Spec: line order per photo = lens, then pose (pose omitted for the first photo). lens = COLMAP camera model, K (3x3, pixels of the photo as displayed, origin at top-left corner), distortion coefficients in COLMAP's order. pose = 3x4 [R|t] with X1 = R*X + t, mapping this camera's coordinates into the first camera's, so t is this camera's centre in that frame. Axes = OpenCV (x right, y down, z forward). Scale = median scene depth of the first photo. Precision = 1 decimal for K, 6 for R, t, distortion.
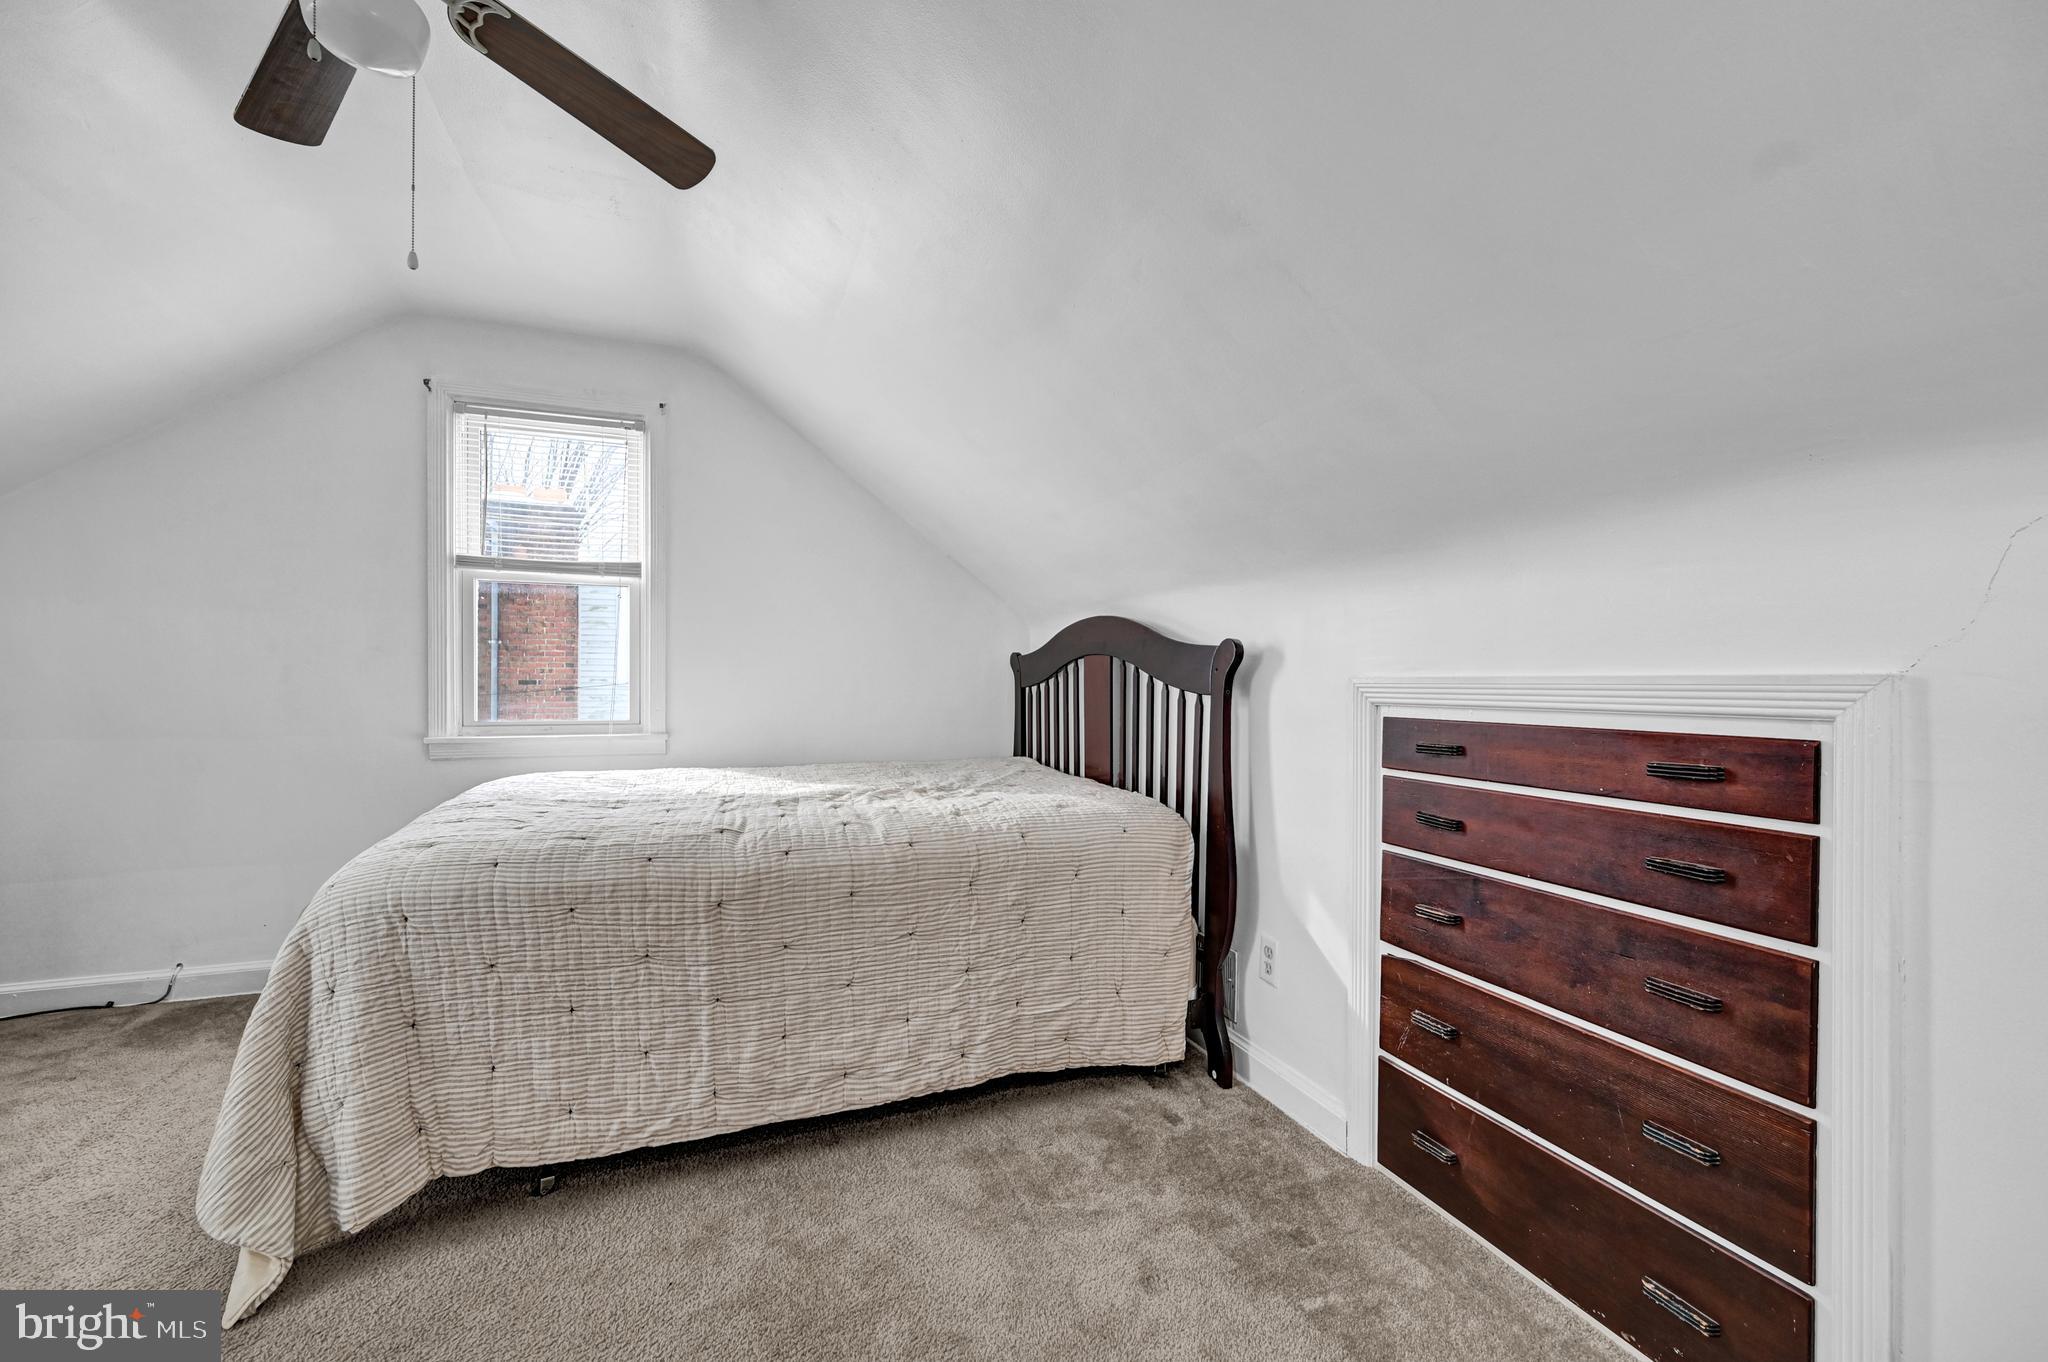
lens RADIAL K [[833.9, 0, 1026.2], [0, 833.9, 677.0], [0, 0, 1]] dist [0.000377, 0.000032]
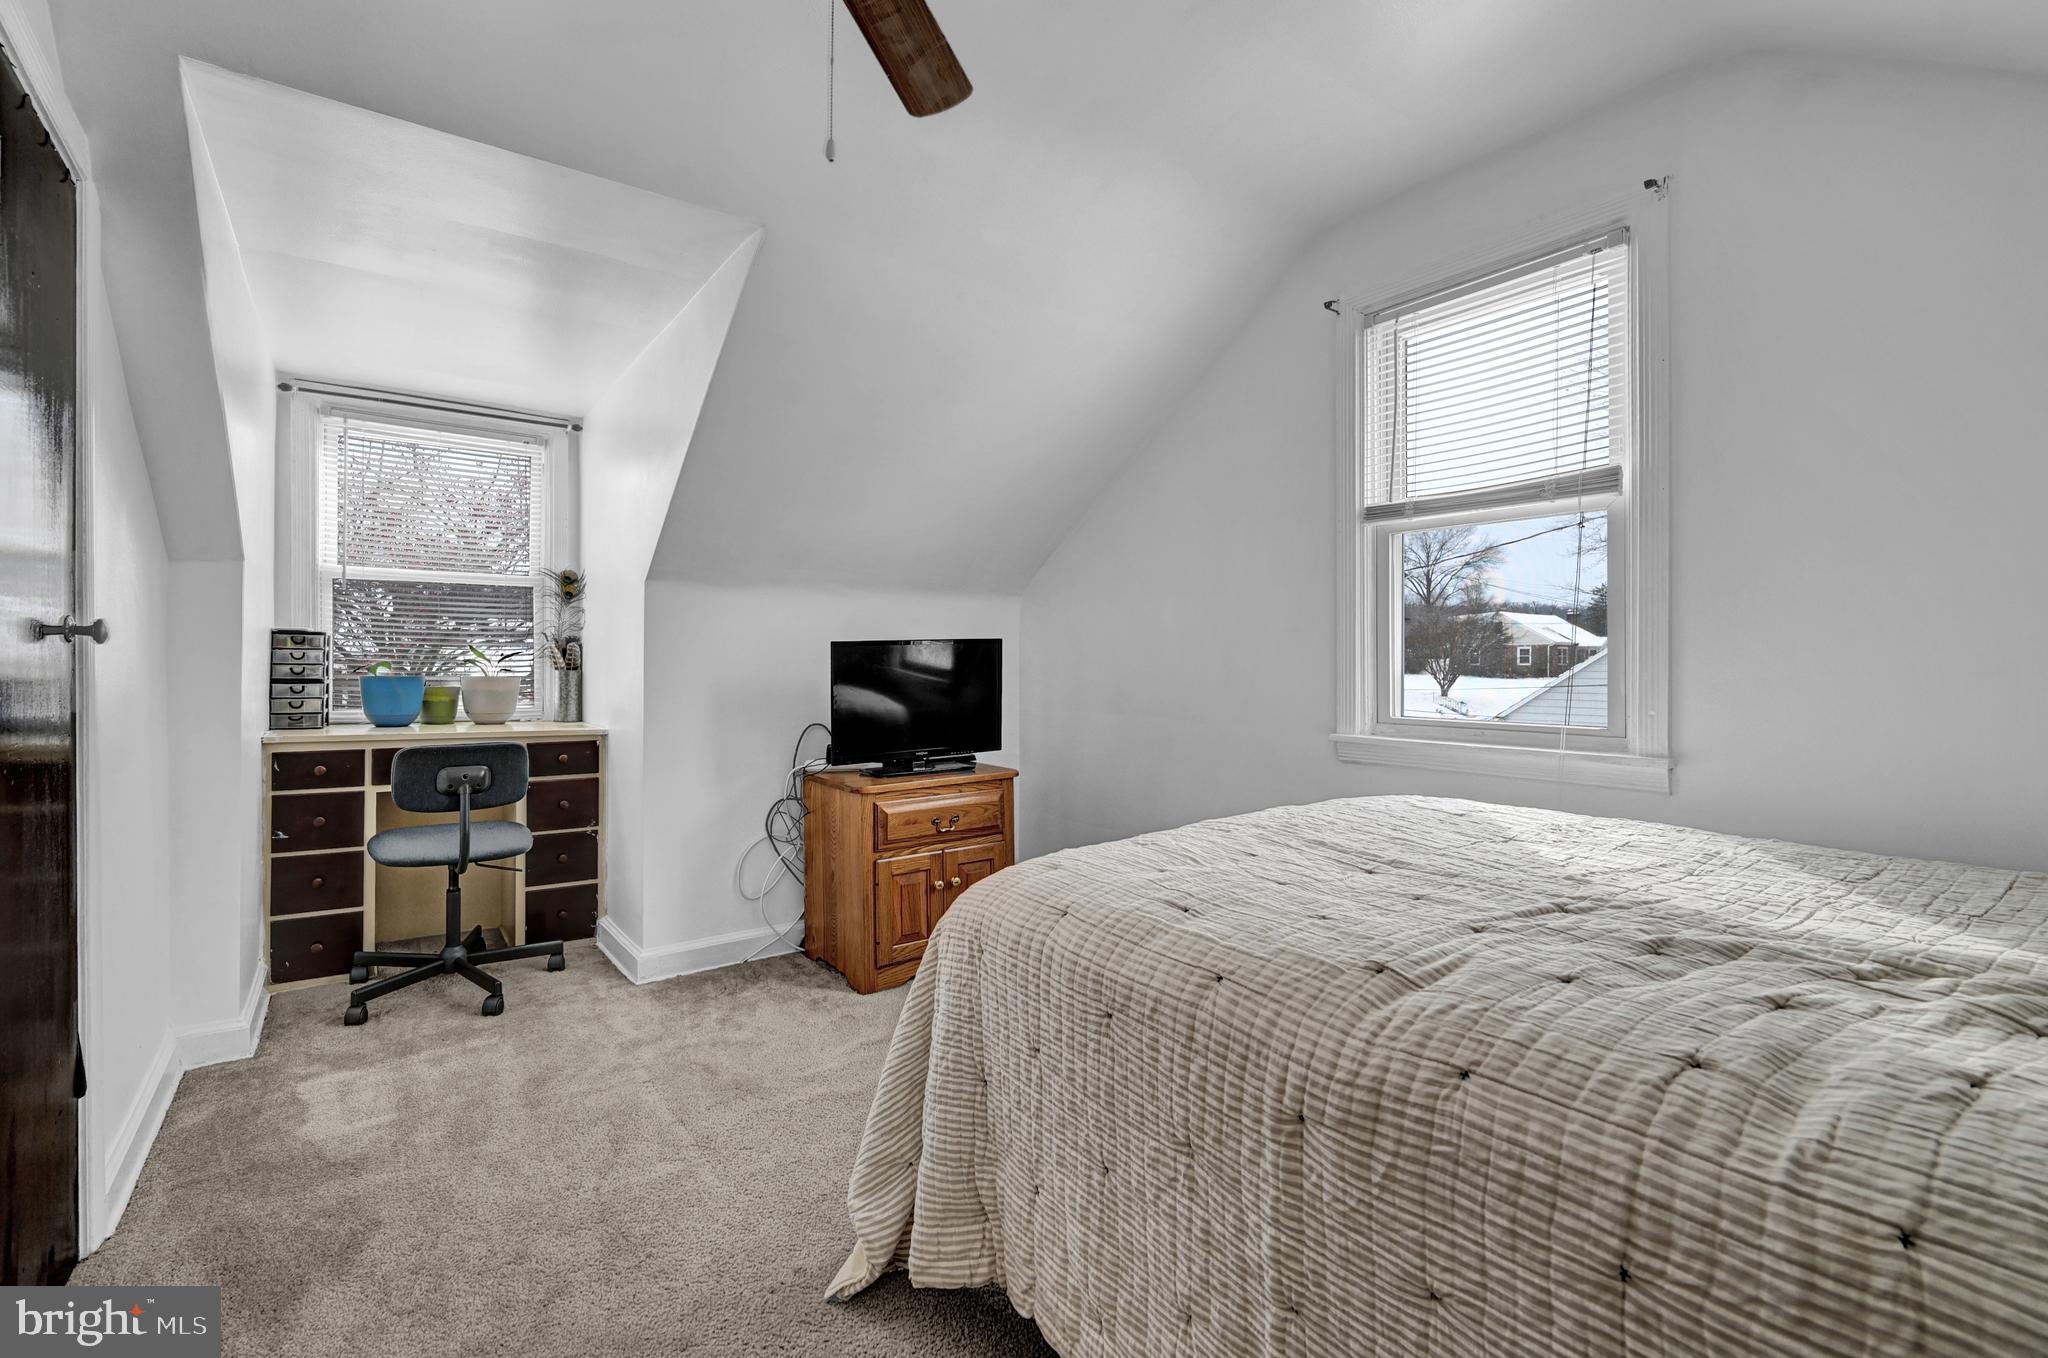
lens RADIAL K [[886.8, 0, 908.7], [0, 886.8, 665.9], [0, 0, 1]] dist [0.000283, 0.000317]
pose [[0.203399, -0.000011, -0.979096, 0.104368], [0.005391, 0.999985, 0.001109, 0.004343], [0.979081, -0.005504, 0.203396, 0.714420]]
